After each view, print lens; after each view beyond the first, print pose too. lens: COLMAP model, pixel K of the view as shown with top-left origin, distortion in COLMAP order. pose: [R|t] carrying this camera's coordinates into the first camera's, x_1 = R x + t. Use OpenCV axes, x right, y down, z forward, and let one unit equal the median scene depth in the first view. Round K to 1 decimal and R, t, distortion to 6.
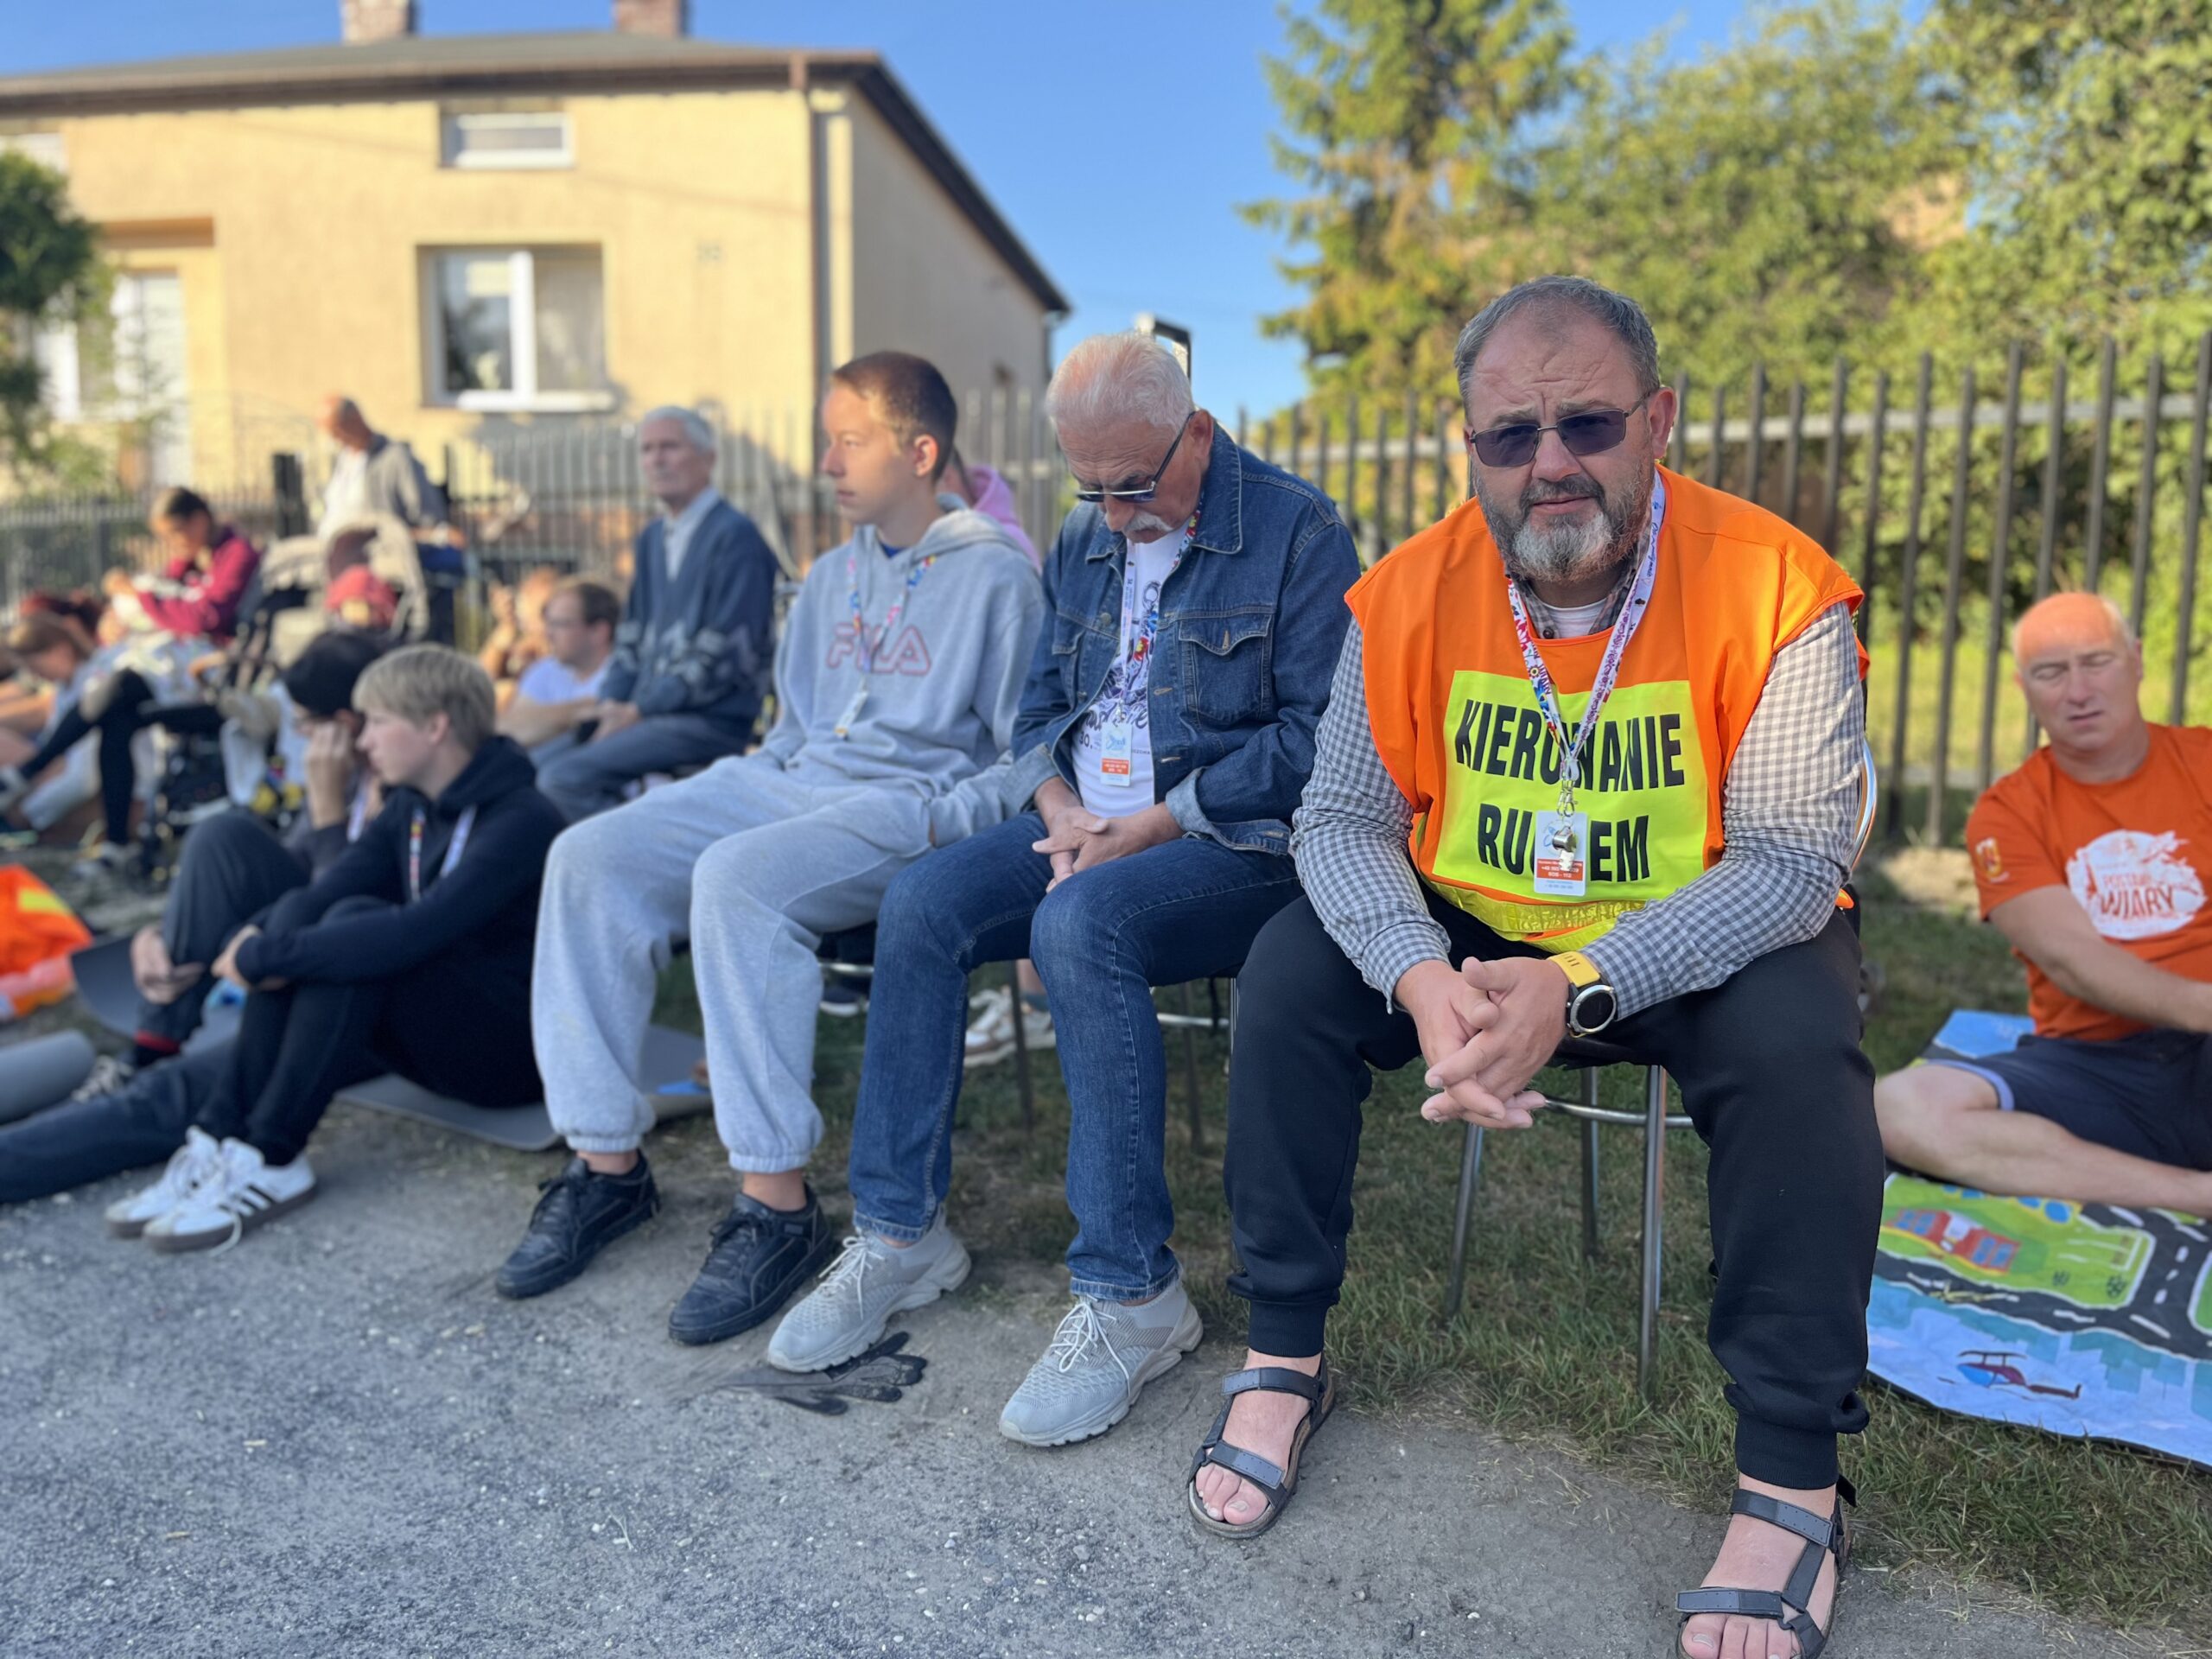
lens RADIAL K [[1695.4, 0, 1114.3], [0, 1695.4, 852.9], [0, 0, 1]] dist [0.068194, -0.136336]
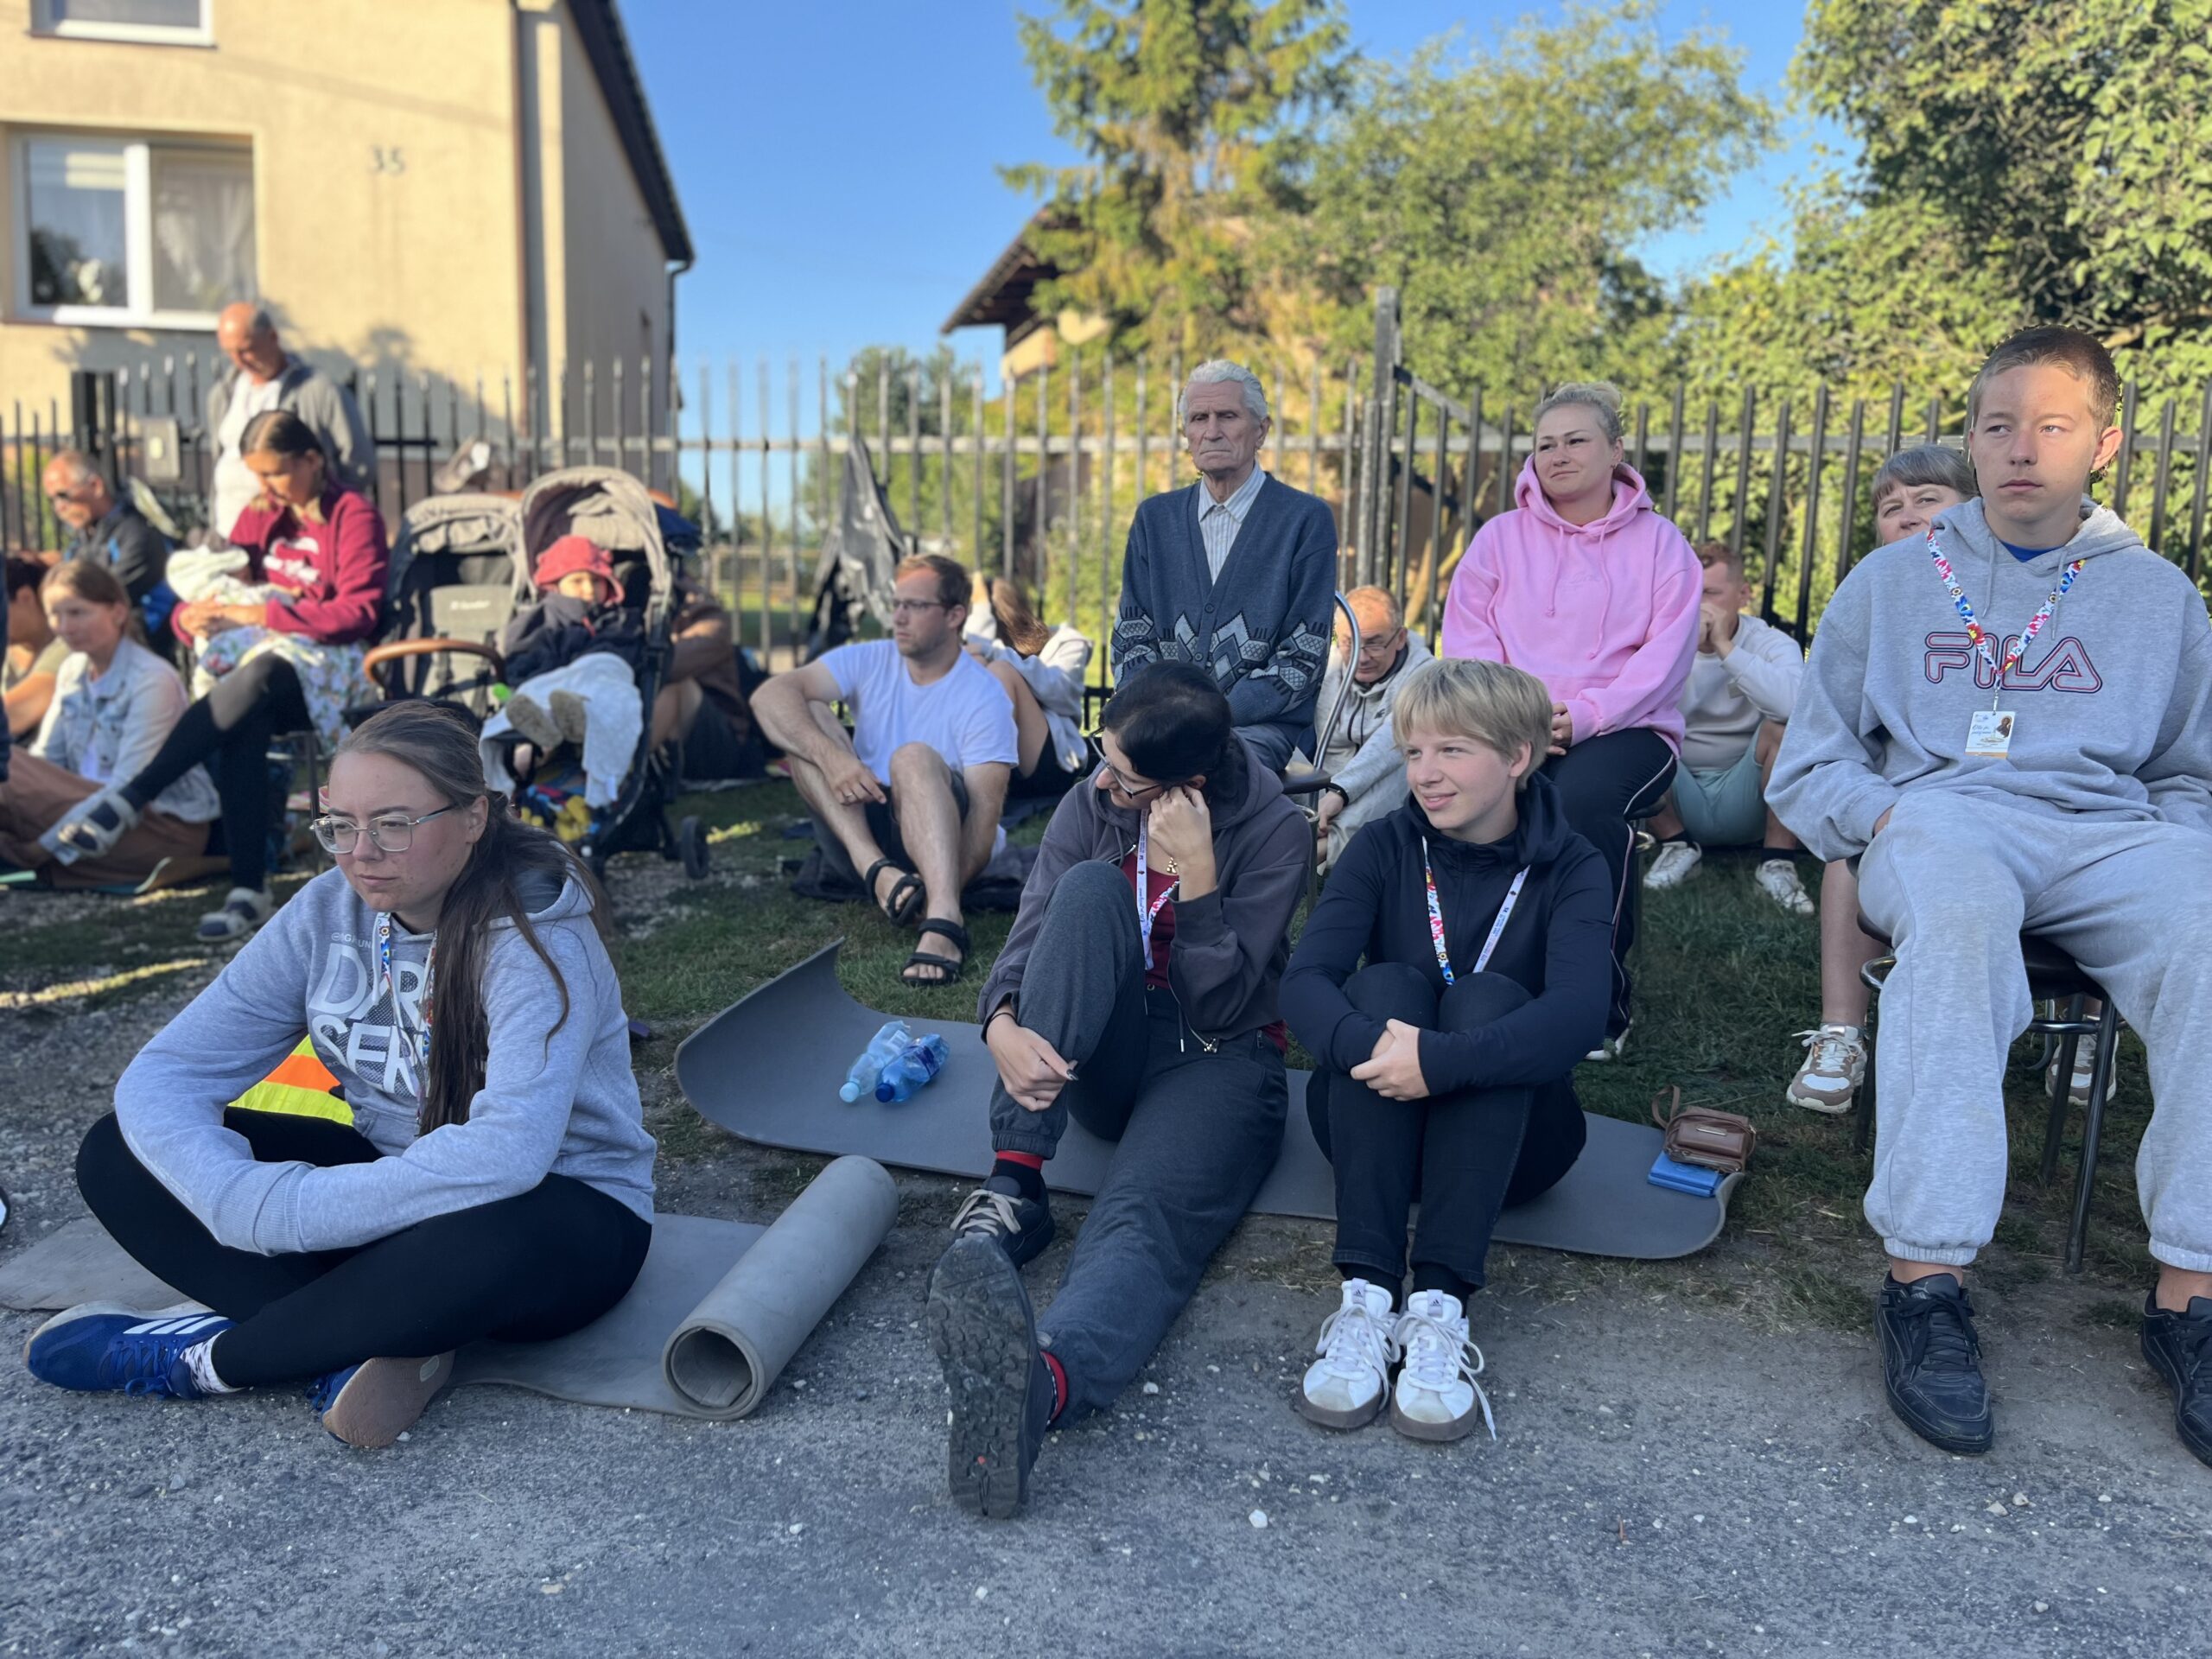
lens RADIAL K [[1695.4, 0, 1114.3], [0, 1695.4, 852.9], [0, 0, 1]] dist [0.068194, -0.136336]
pose [[0.943111, -0.031172, 0.331012, -0.202633], [0.026116, 0.999465, 0.019711, -0.011372], [-0.331449, -0.009945, 0.943421, 0.070268]]
